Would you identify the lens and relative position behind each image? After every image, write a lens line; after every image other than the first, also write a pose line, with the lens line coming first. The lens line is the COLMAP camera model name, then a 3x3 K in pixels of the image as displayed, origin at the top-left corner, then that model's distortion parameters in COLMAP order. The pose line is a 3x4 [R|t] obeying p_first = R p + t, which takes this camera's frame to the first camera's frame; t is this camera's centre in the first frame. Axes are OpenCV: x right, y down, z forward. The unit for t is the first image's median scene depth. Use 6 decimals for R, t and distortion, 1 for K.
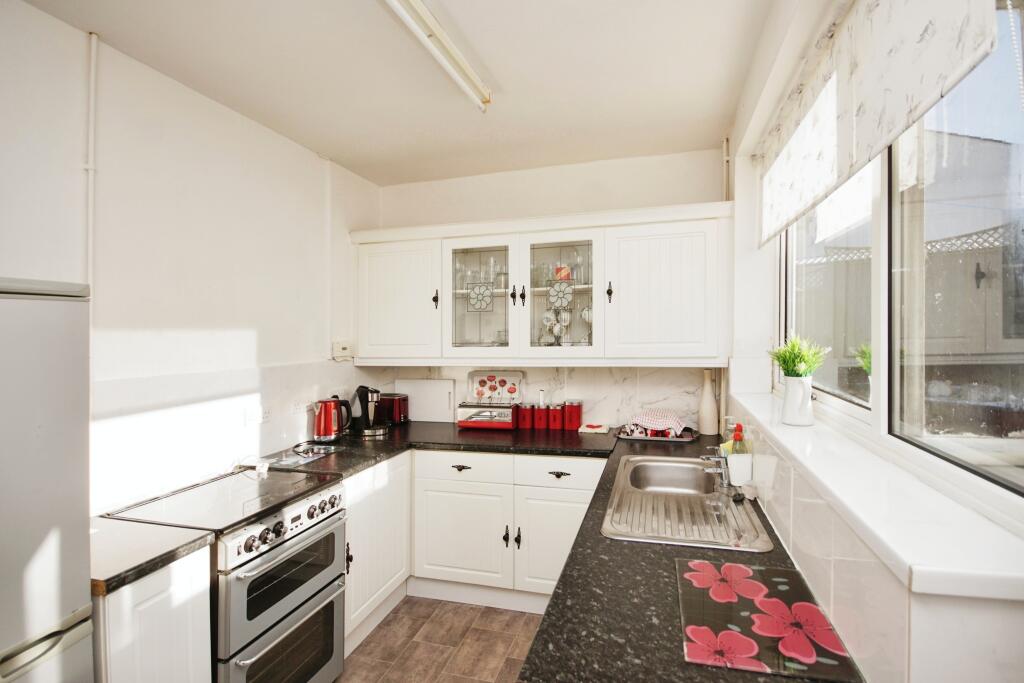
lens RADIAL K [[440.1, 0, 508.4], [0, 440.1, 319.4], [0, 0, 1]] dist [-0.001848, -0.000040]
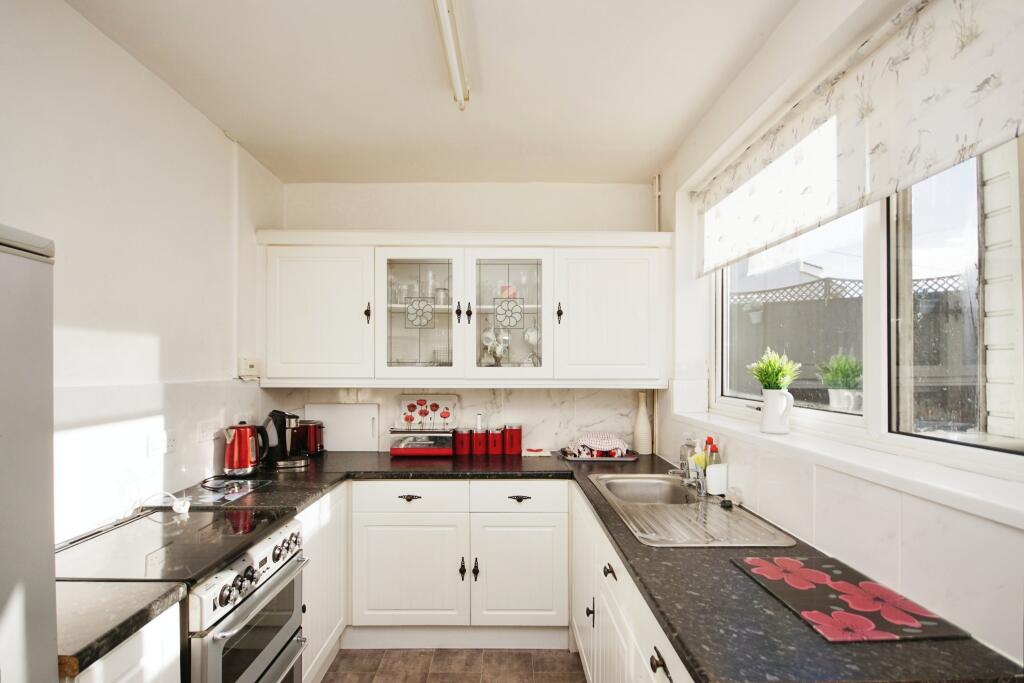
lens RADIAL K [[456.8, 0, 512.0], [0, 456.8, 341.5], [0, 0, 1]] dist [0.003308, -0.005786]
pose [[0.966545, 0.031874, 0.254509, -0.151840], [-0.028078, 0.999434, -0.018536, 0.027932], [-0.254956, 0.010770, 0.966893, 0.035749]]
